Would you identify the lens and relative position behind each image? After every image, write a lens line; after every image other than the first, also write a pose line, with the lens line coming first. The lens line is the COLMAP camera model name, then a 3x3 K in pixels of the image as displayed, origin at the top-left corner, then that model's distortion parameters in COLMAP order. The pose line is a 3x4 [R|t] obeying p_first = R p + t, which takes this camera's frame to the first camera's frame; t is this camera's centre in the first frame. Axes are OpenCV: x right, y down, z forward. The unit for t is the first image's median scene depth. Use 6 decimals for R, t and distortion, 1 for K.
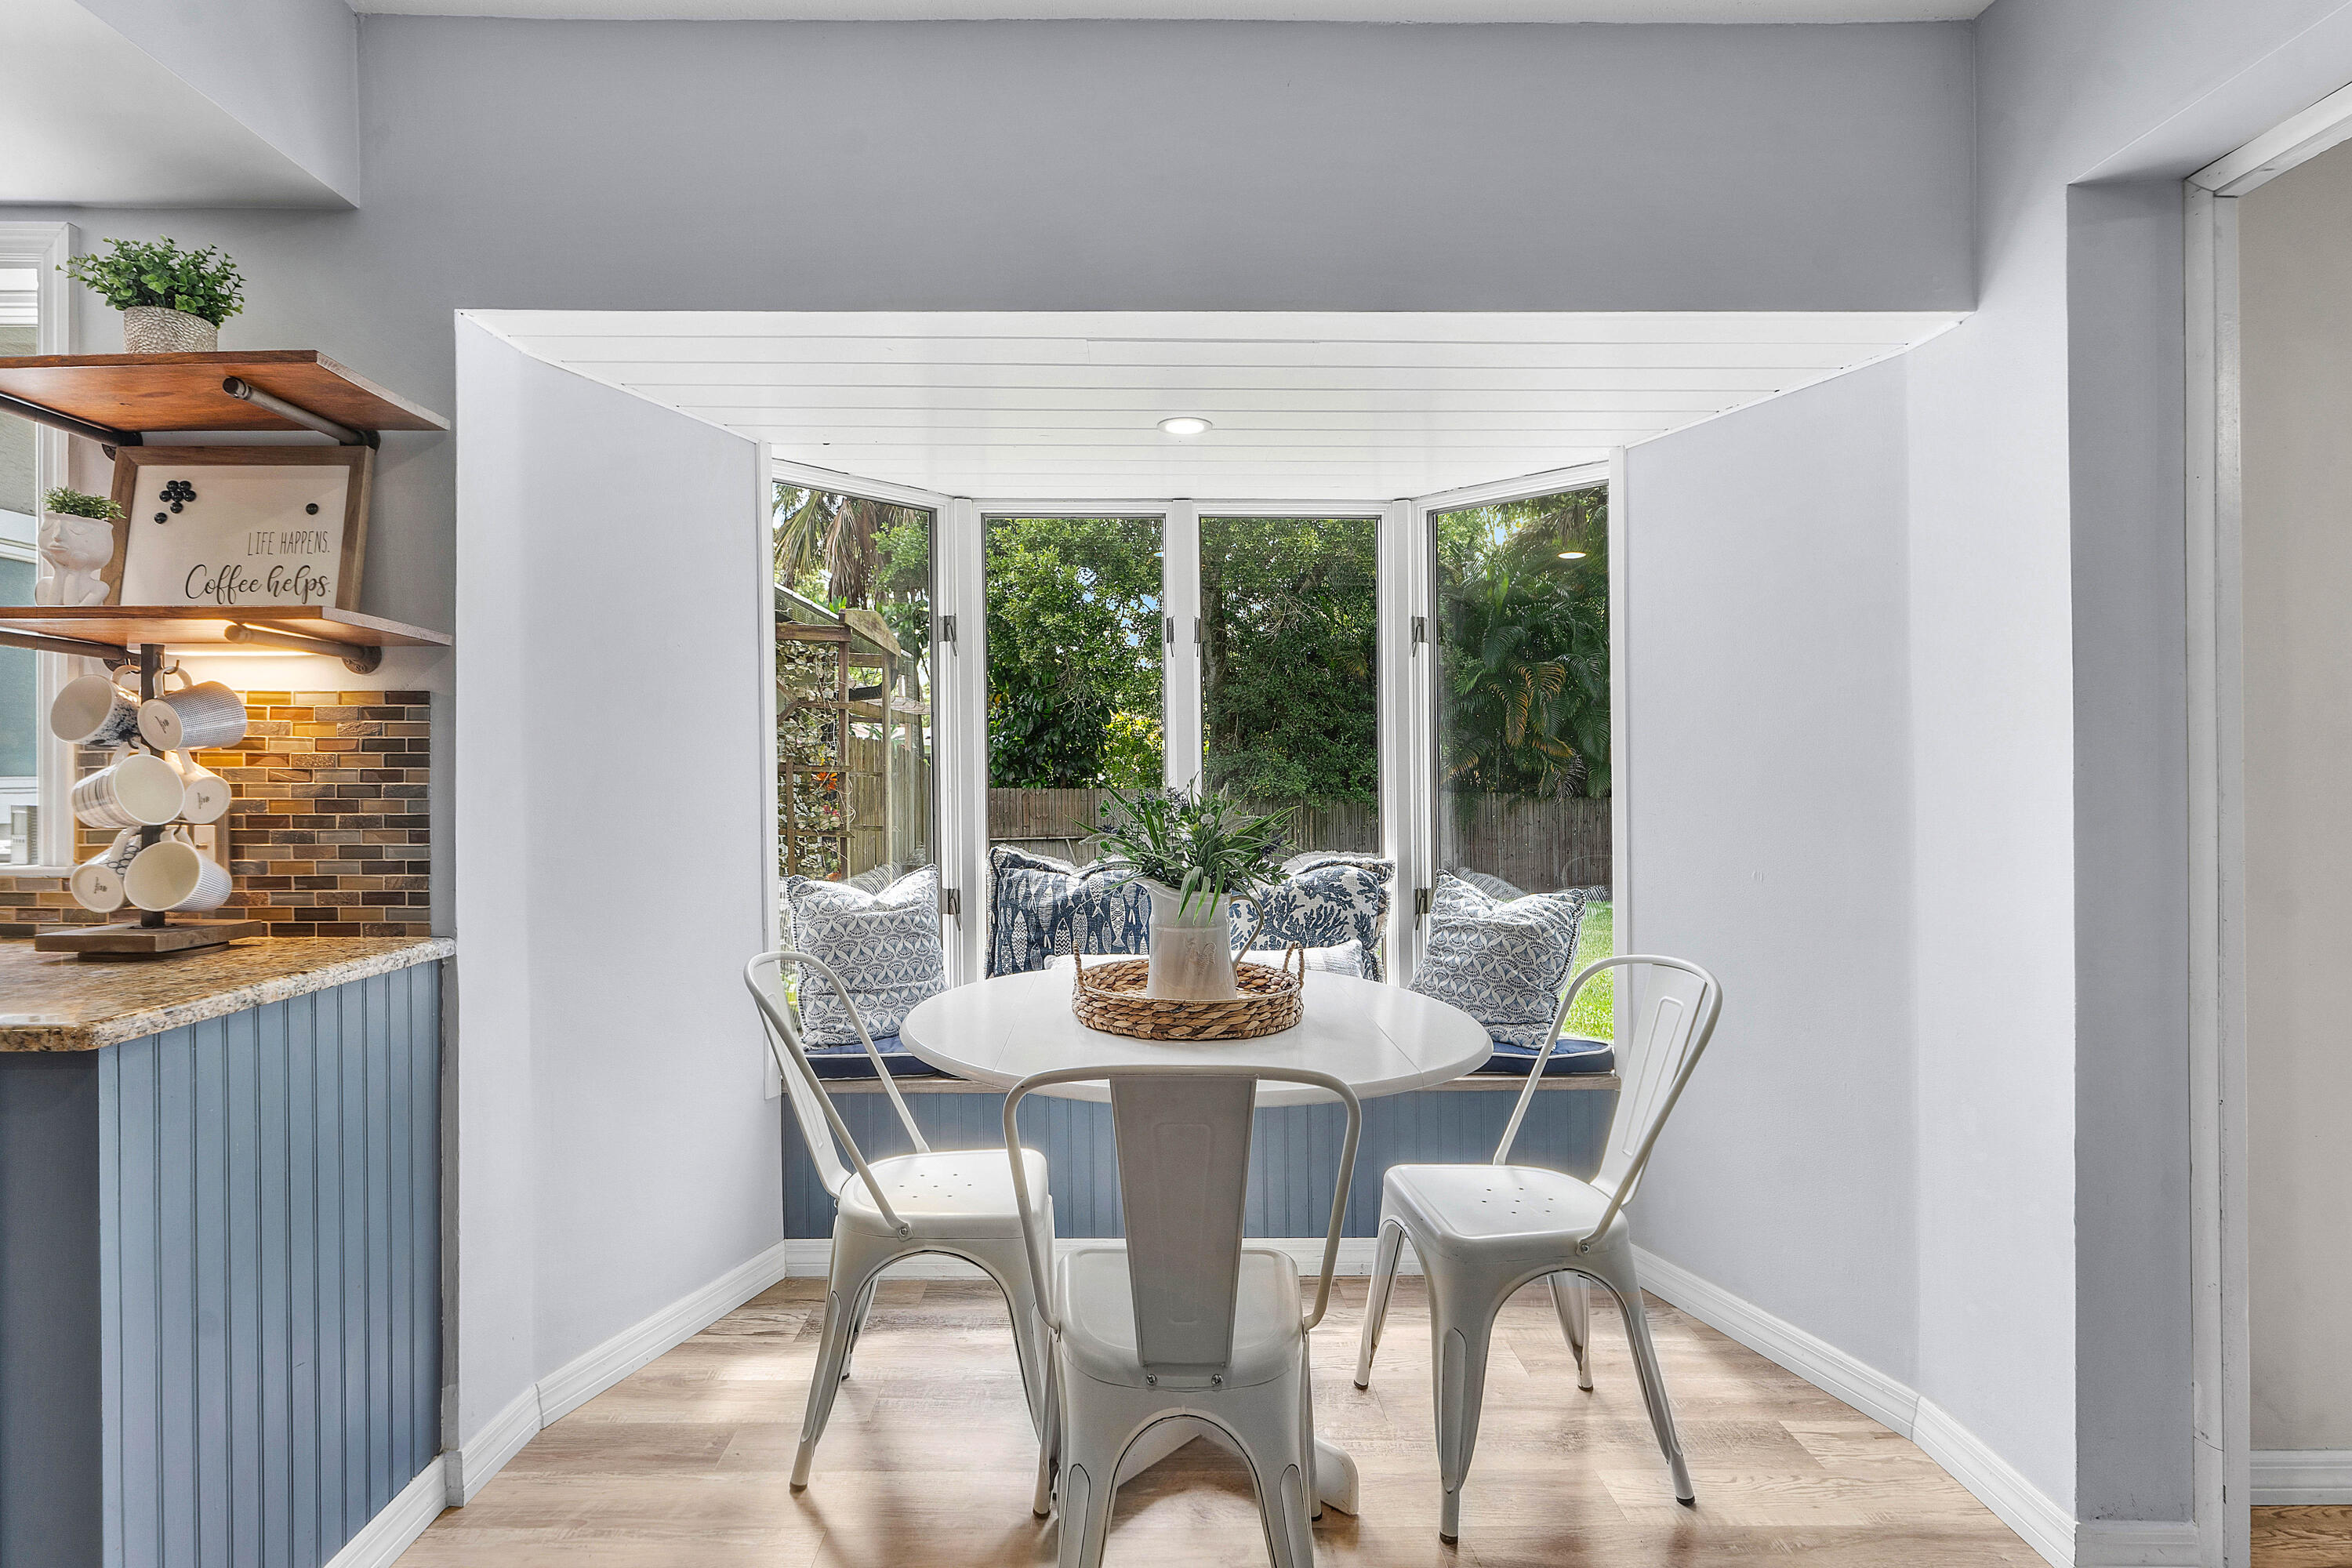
lens RADIAL K [[1153.5, 0, 1158.8], [0, 1153.5, 759.8], [0, 0, 1]] dist [-0.004807, 0.001848]
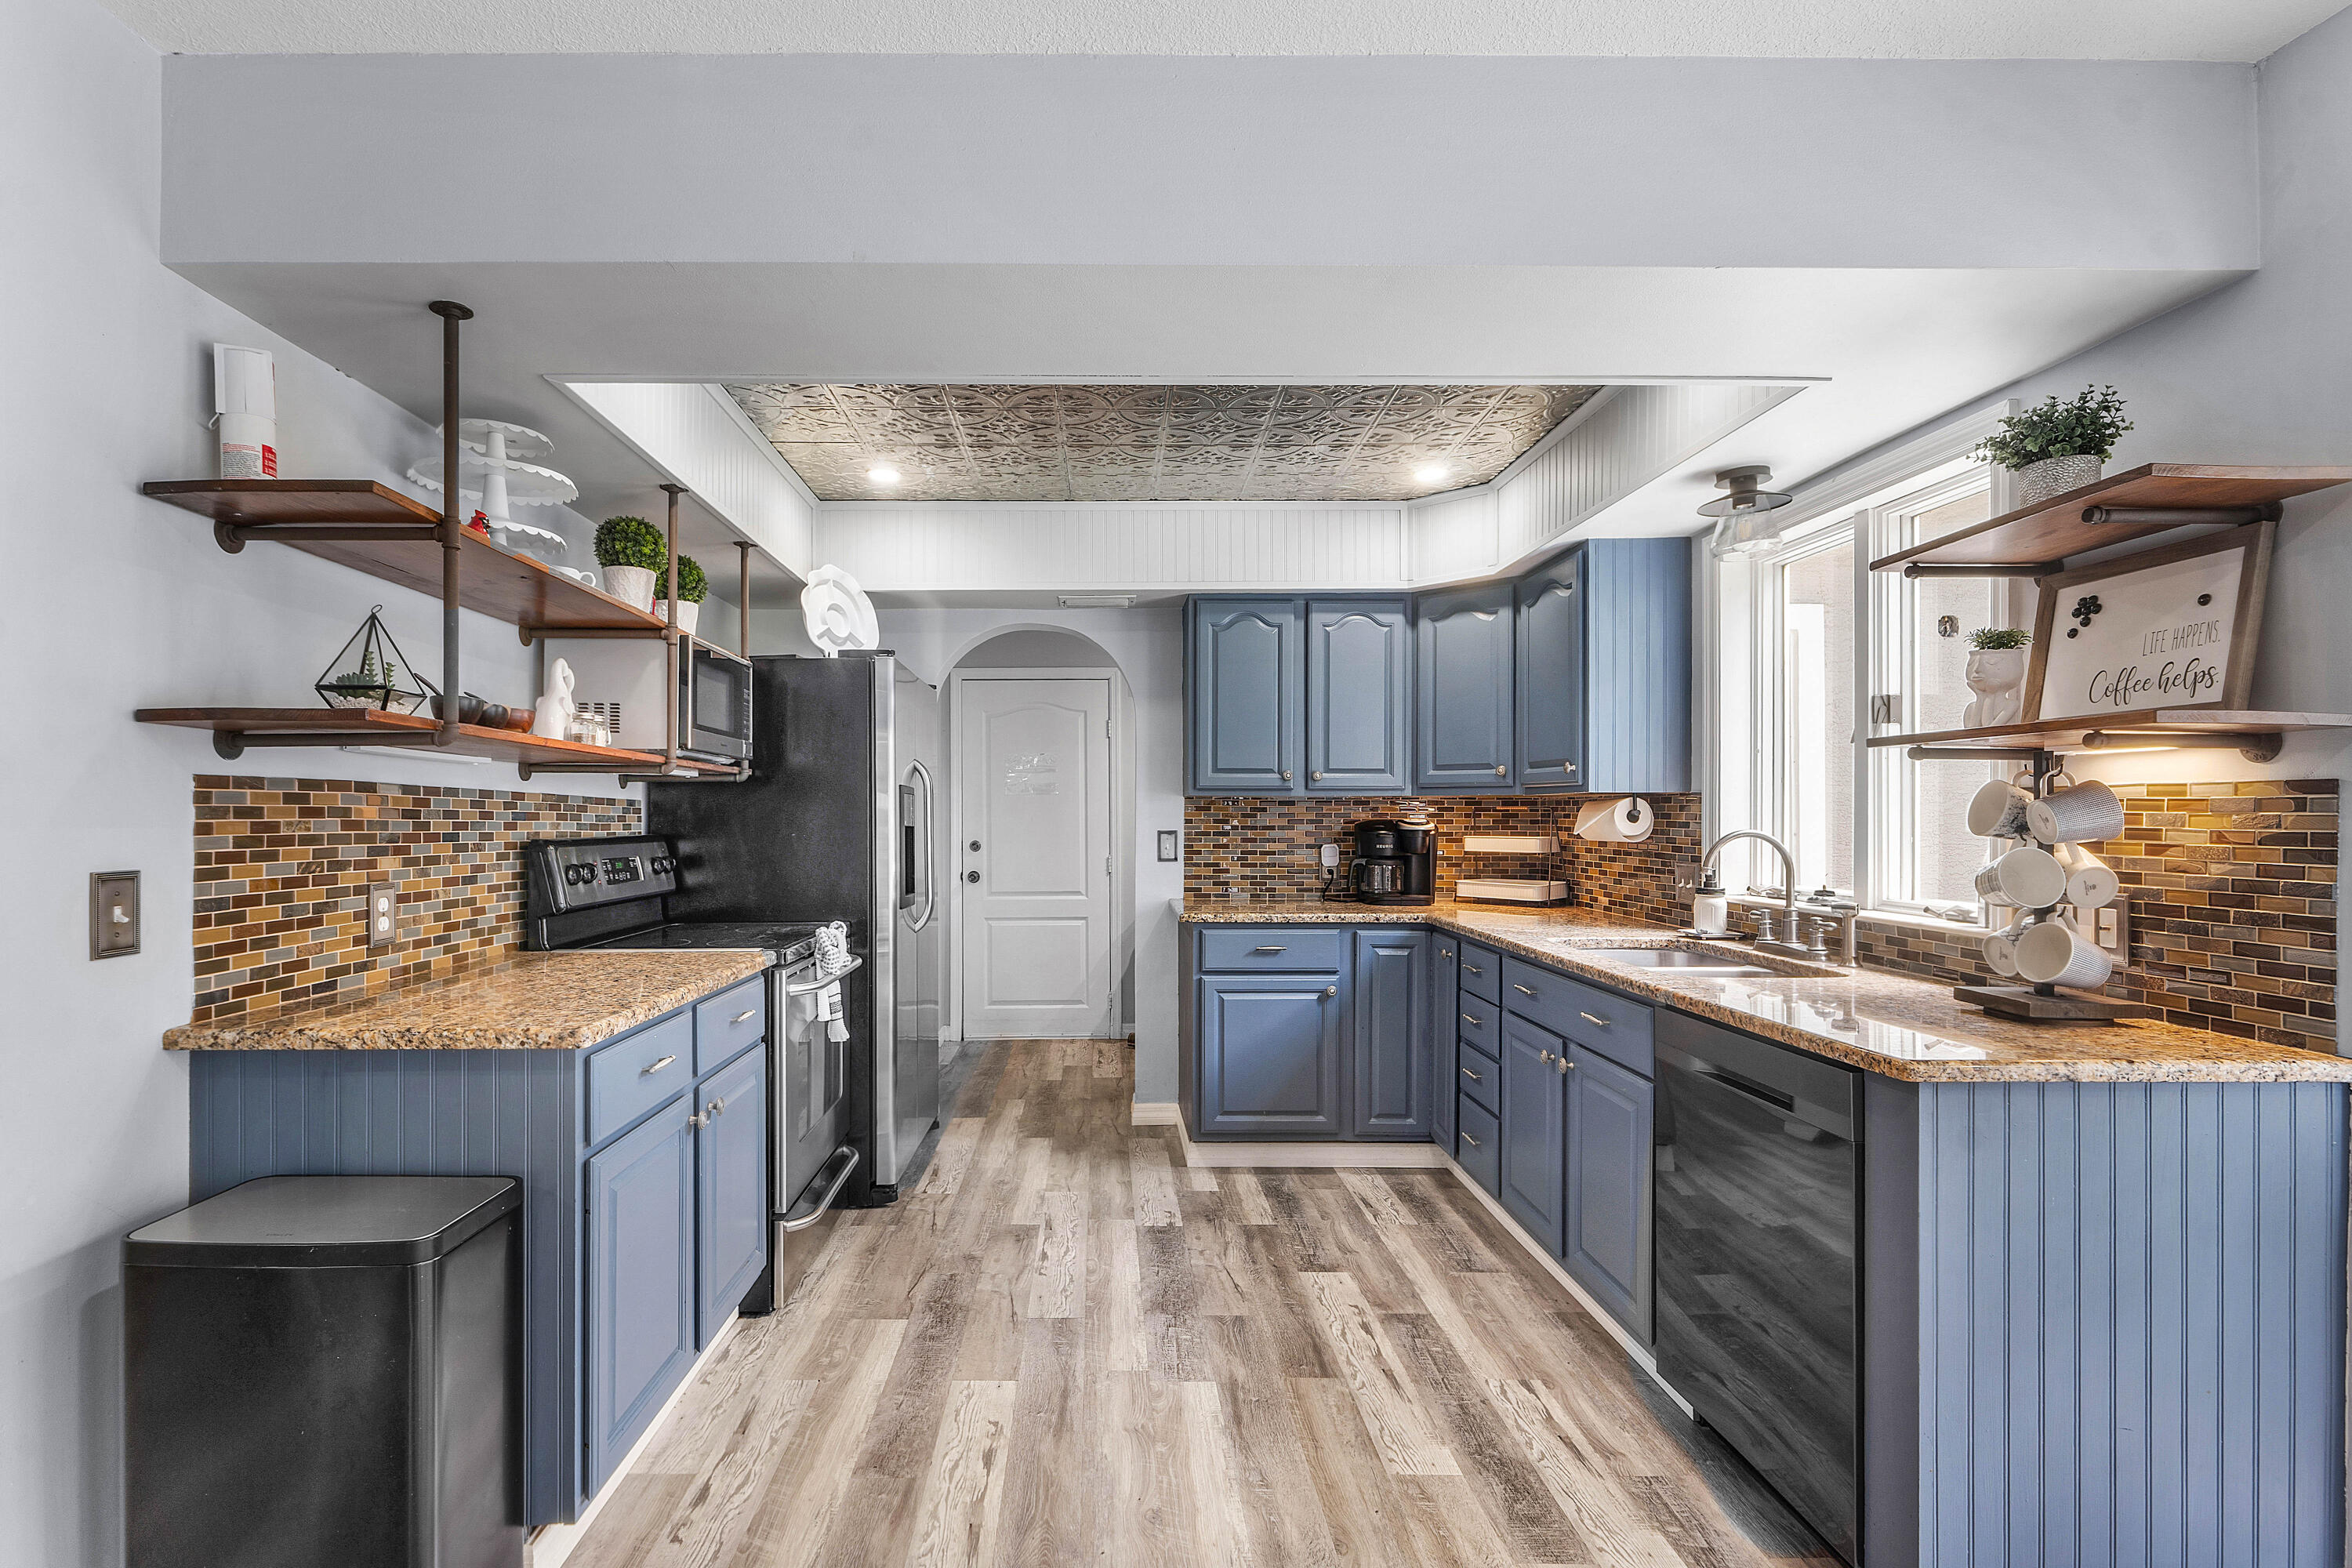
lens RADIAL K [[1153.5, 0, 1088.6], [0, 1153.5, 806.7], [0, 0, 1]] dist [-0.004807, 0.001848]
pose [[-0.010918, -0.002150, -0.999938, 0.271625], [0.011632, 0.999930, -0.002277, -0.048474], [0.999873, -0.011656, -0.010892, 0.044364]]
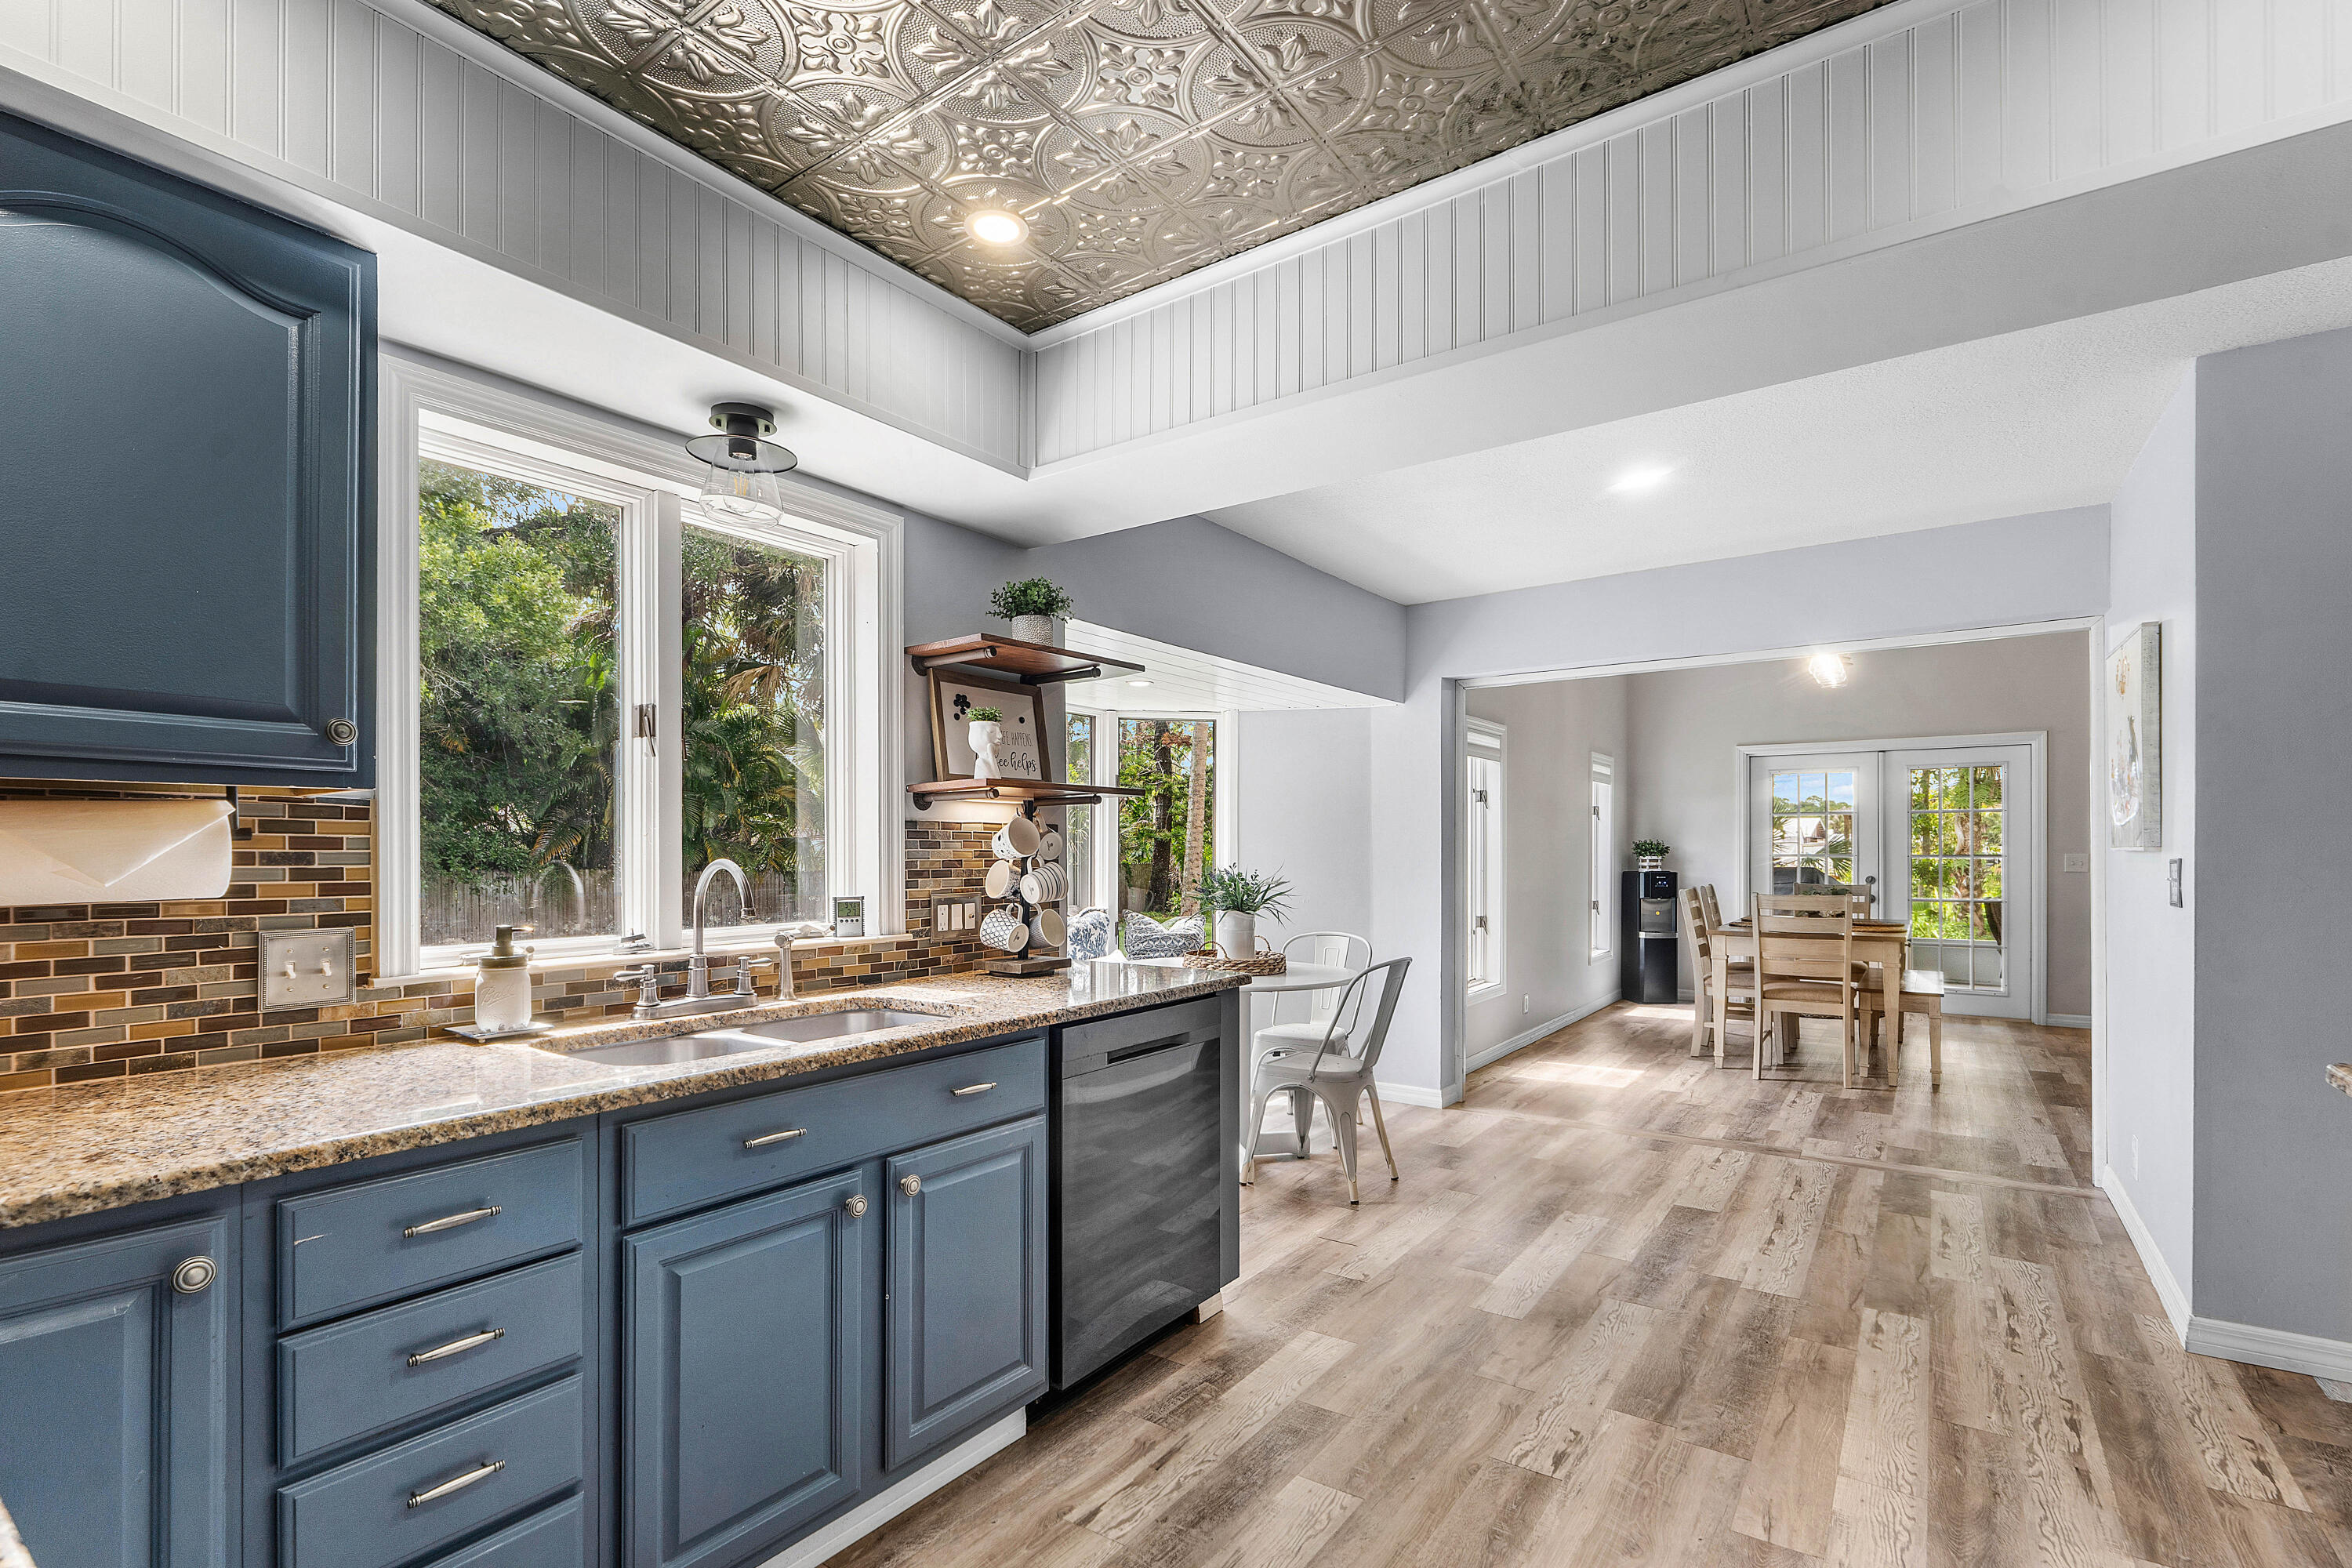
lens RADIAL K [[1082.2, 0, 1148.2], [0, 1082.2, 890.1], [0, 0, 1]] dist [-0.001039, -0.000067]
pose [[0.590570, -0.028280, 0.806491, -1.944775], [-0.012951, 0.998925, 0.044511, -0.037514], [-0.806883, -0.036732, 0.589569, -0.126156]]
